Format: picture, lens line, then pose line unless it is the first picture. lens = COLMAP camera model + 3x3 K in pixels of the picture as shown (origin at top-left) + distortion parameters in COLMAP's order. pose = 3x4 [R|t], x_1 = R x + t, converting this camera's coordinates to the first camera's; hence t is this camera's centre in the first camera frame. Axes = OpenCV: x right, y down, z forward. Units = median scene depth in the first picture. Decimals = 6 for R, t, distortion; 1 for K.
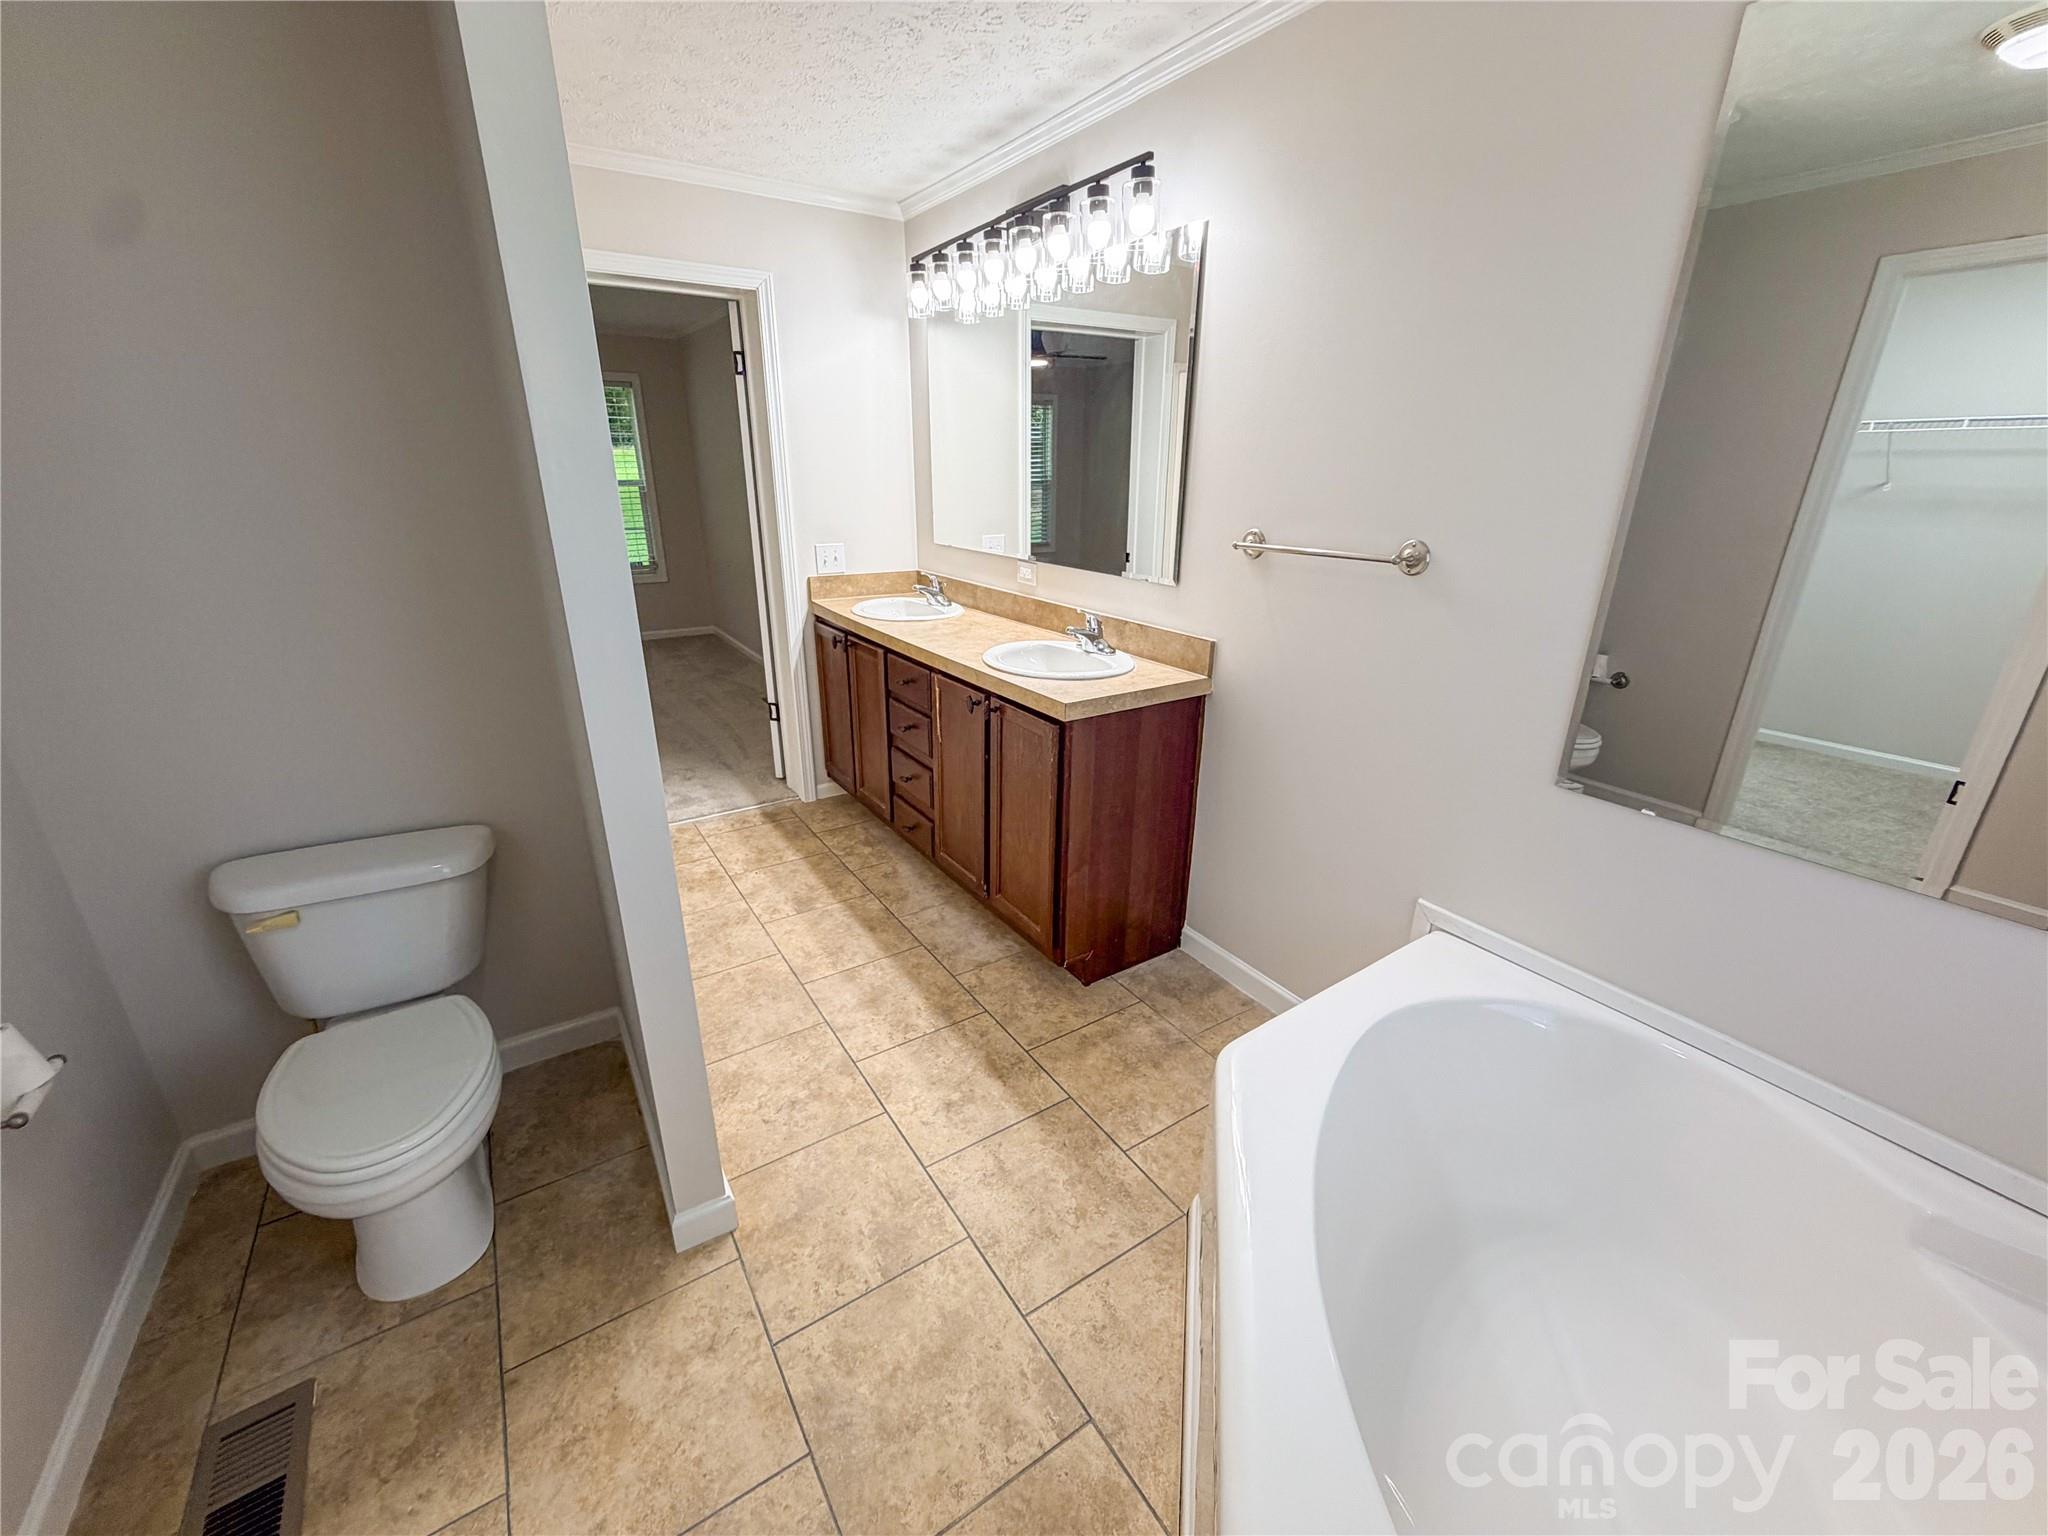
lens RADIAL K [[830.9, 0, 1019.8], [0, 830.9, 767.3], [0, 0, 1]] dist [-0.000996, -0.000006]
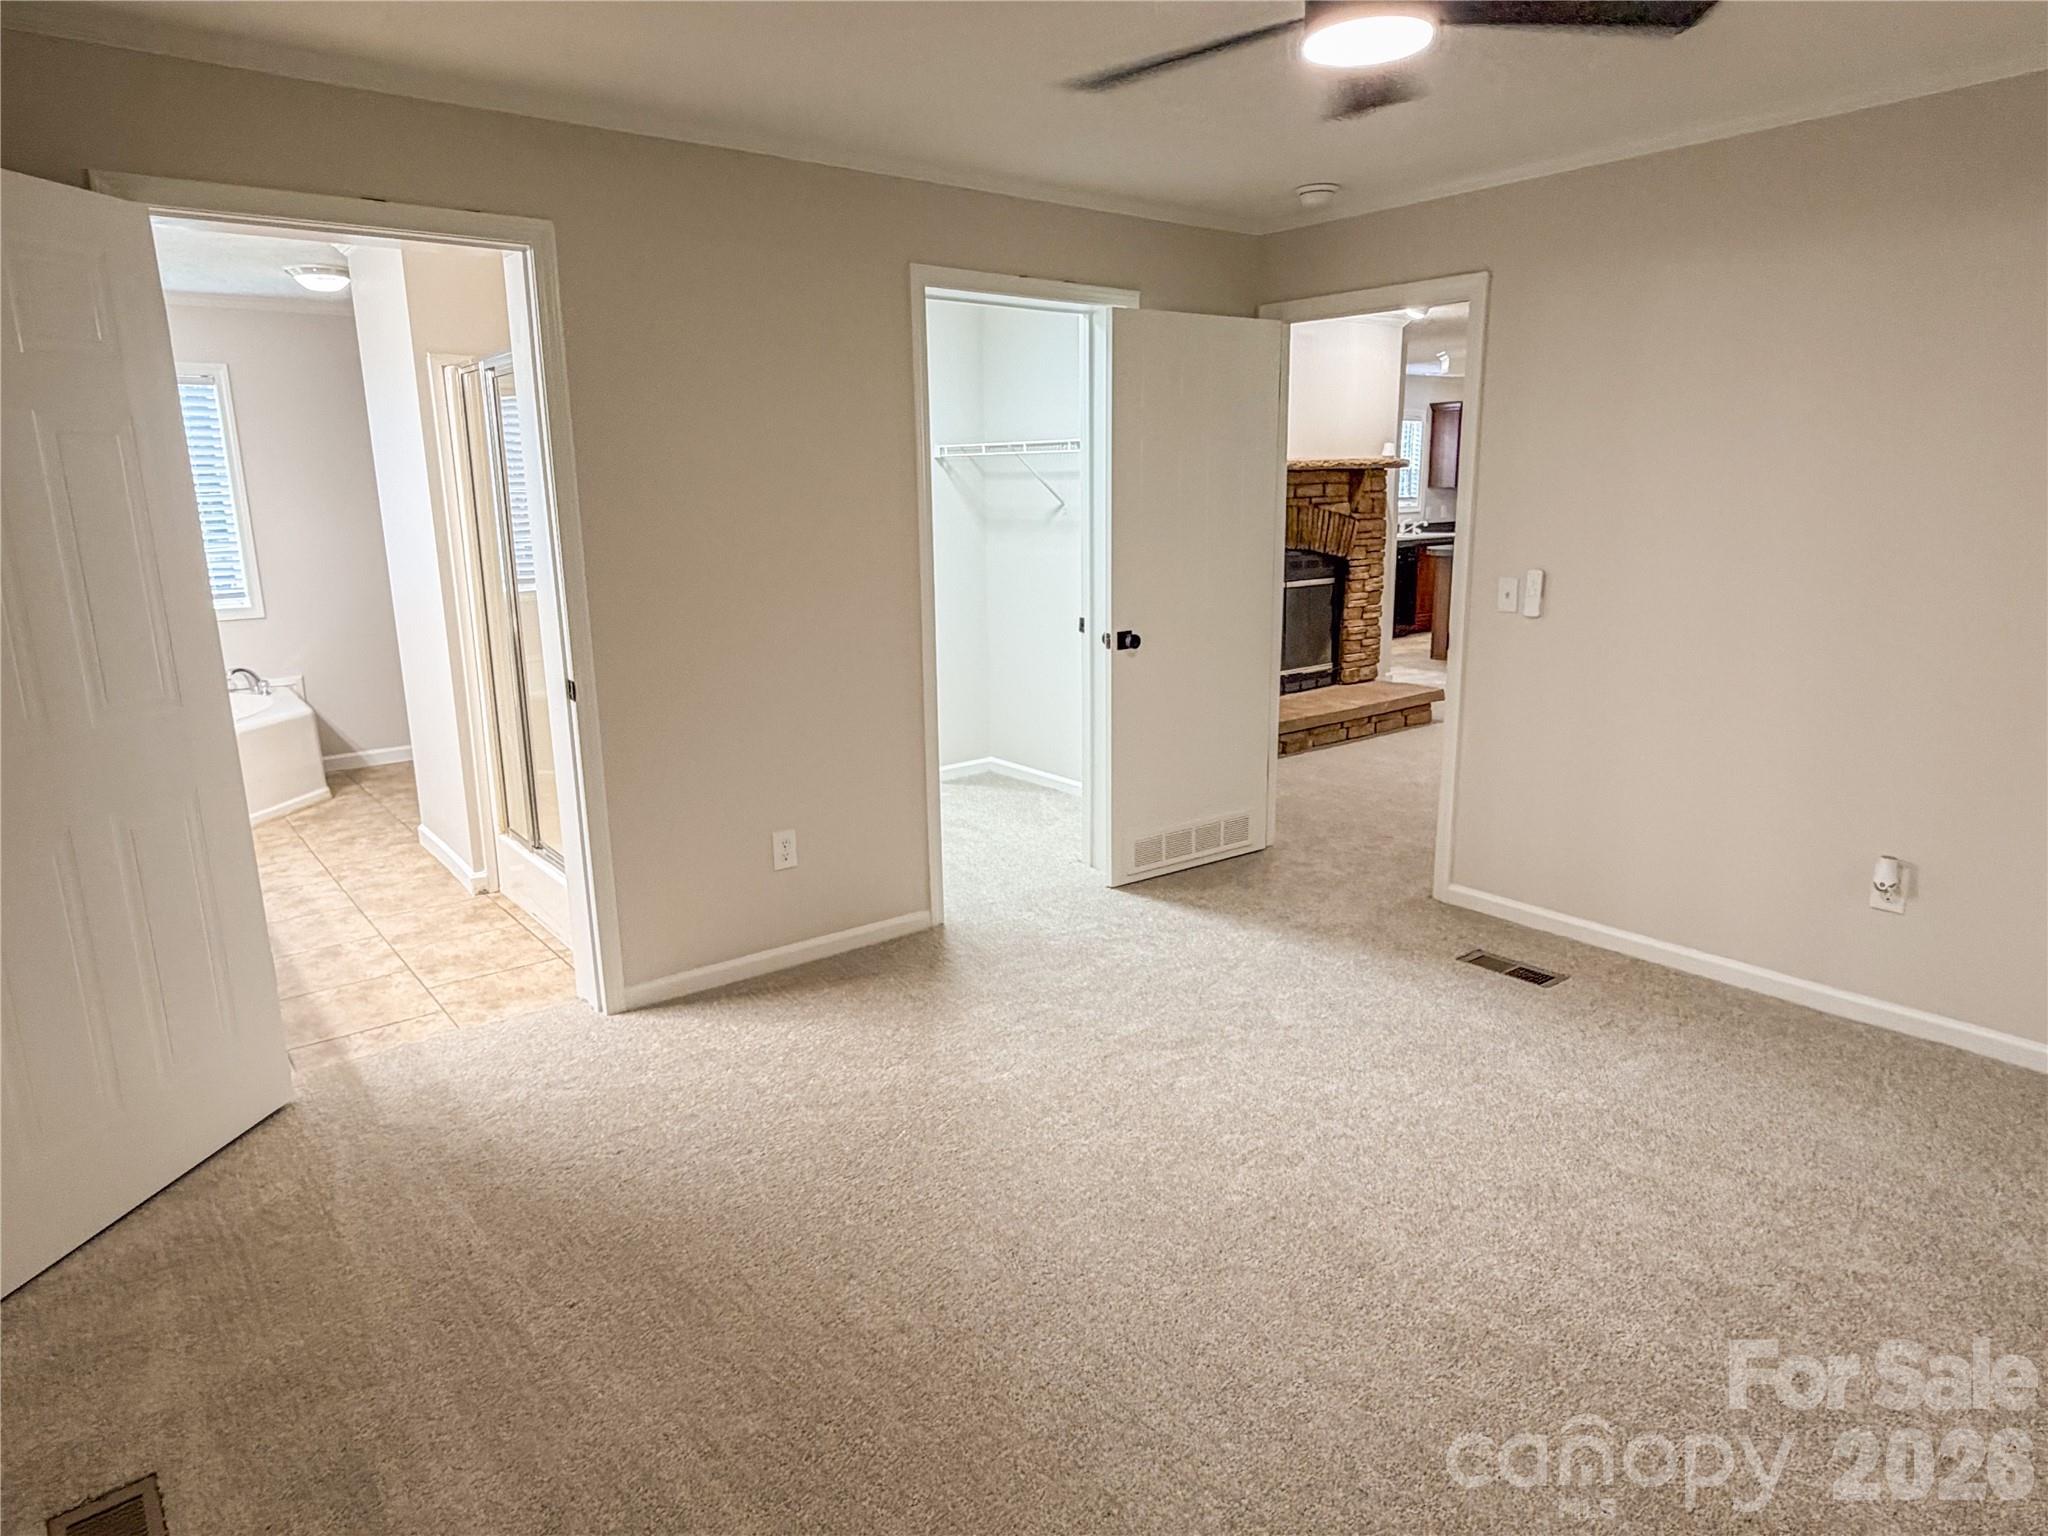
lens RADIAL K [[1234.5, 0, 1024.0], [0, 1234.5, 768.0], [0, 0, 1]] dist [-0.002460, -0.000824]
pose [[-0.994997, 0.029772, -0.095367, -1.191200], [-0.027436, 0.836442, 0.547368, -1.032624], [0.096065, 0.547246, -0.831441, 2.766788]]
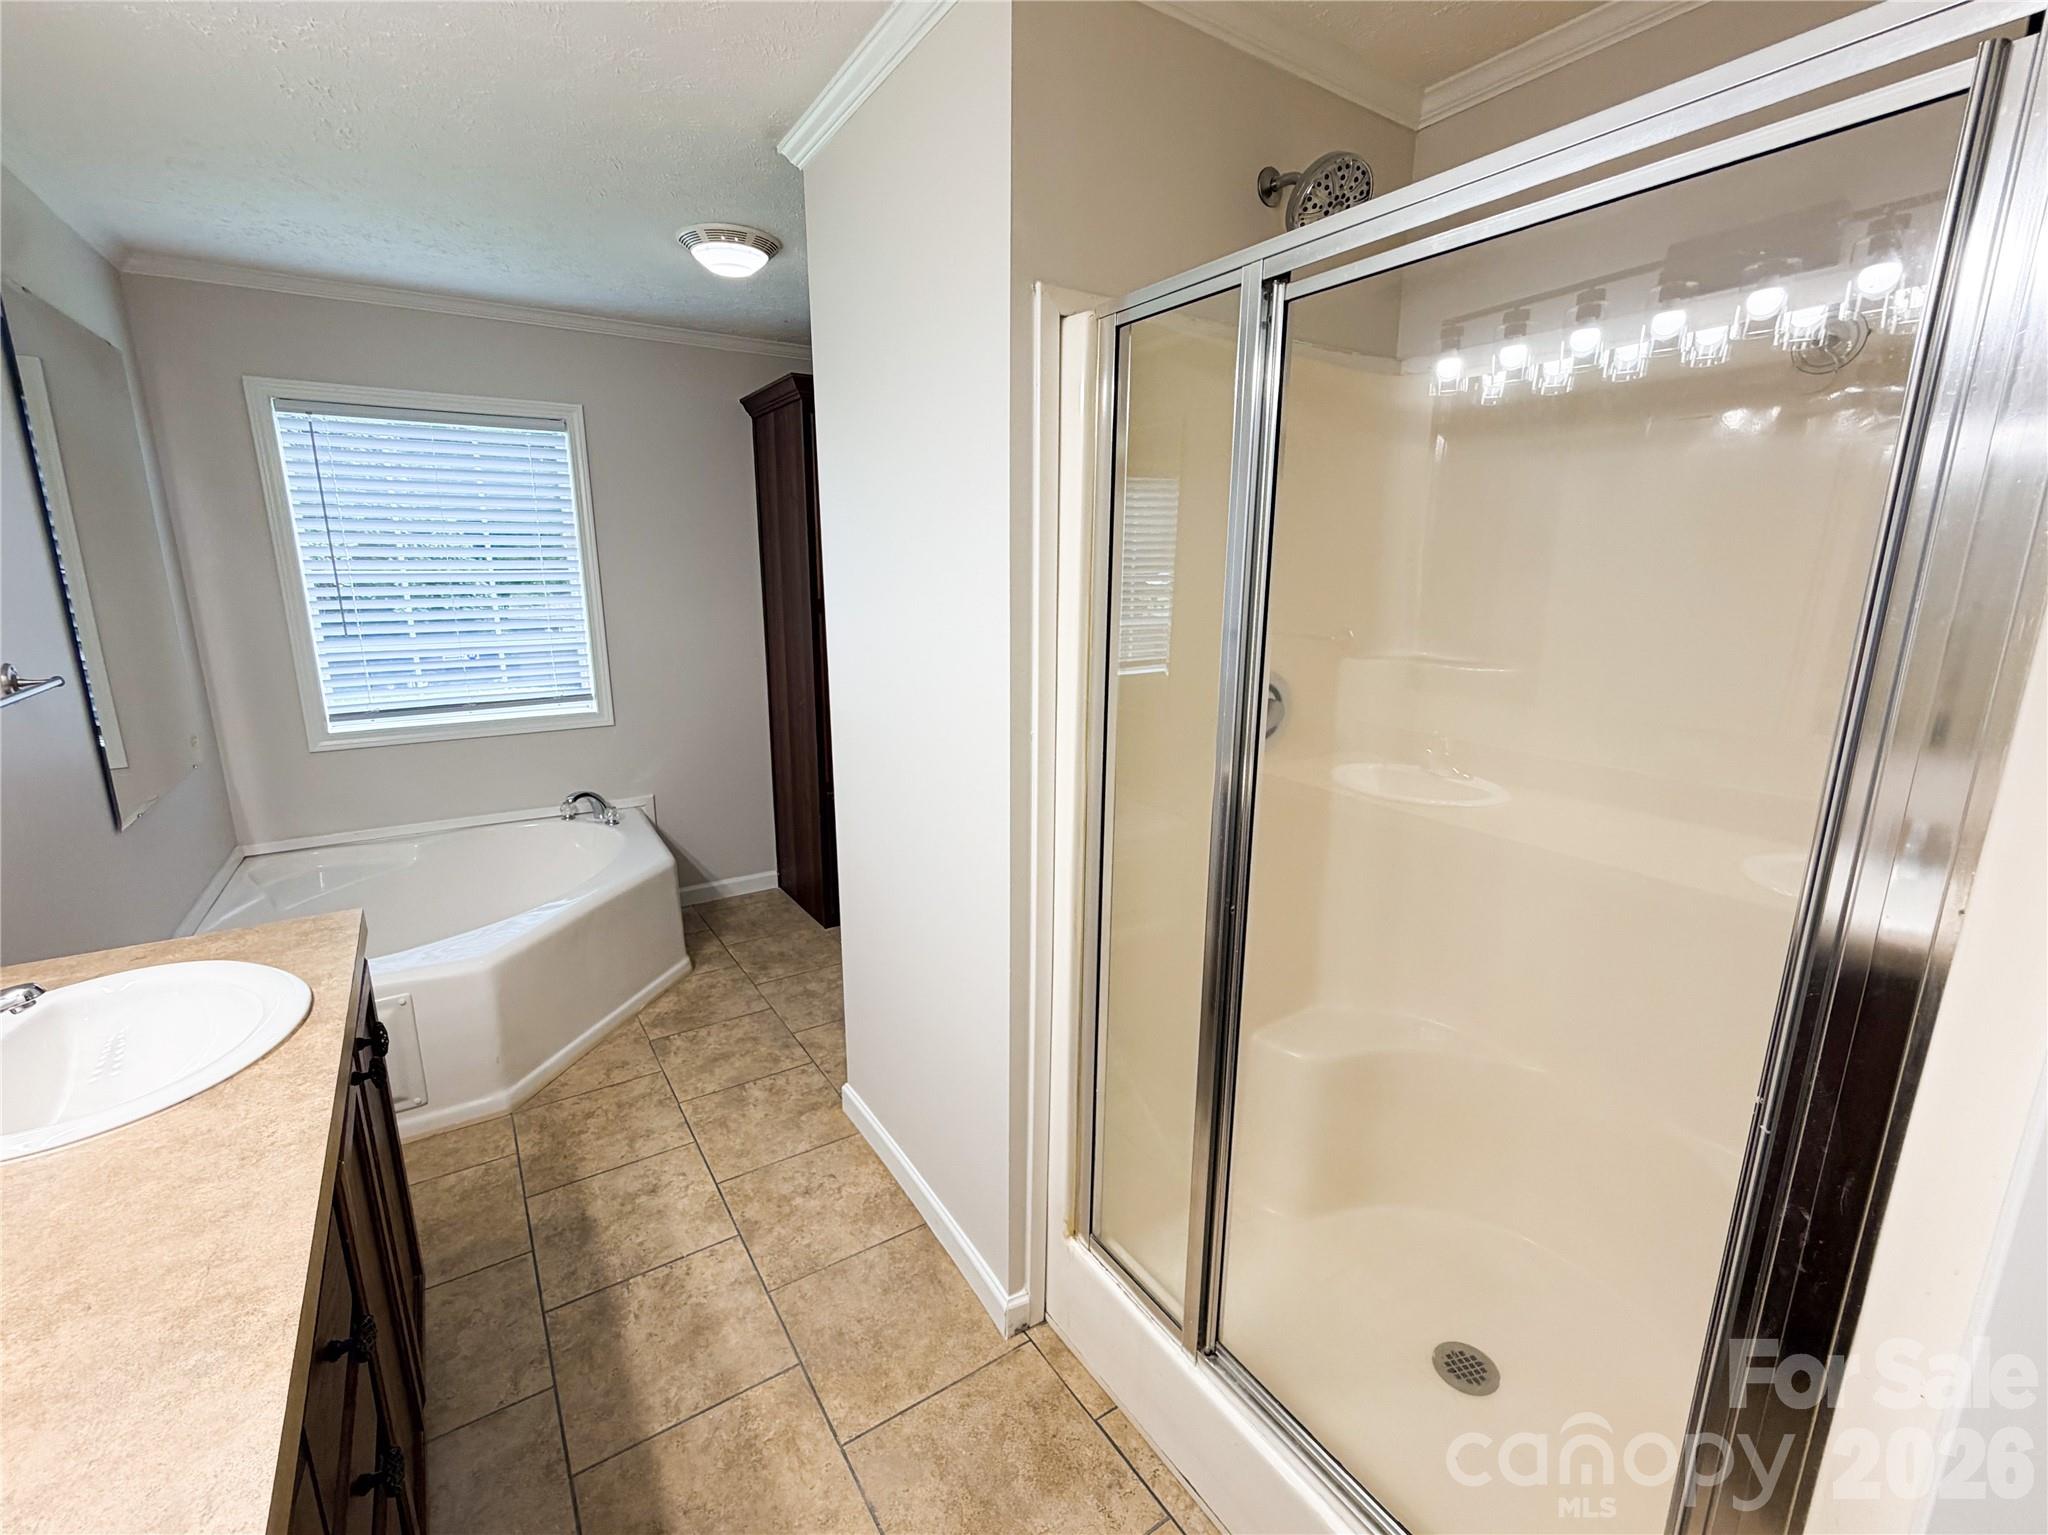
lens RADIAL K [[890.5, 0, 1019.7], [0, 890.5, 767.1], [0, 0, 1]] dist [0.003790, 0.000114]
pose [[-0.999947, -0.006616, -0.007890, -0.469740], [-0.009855, 0.837051, 0.547036, -0.564031], [0.002985, 0.547085, -0.837072, 1.470687]]
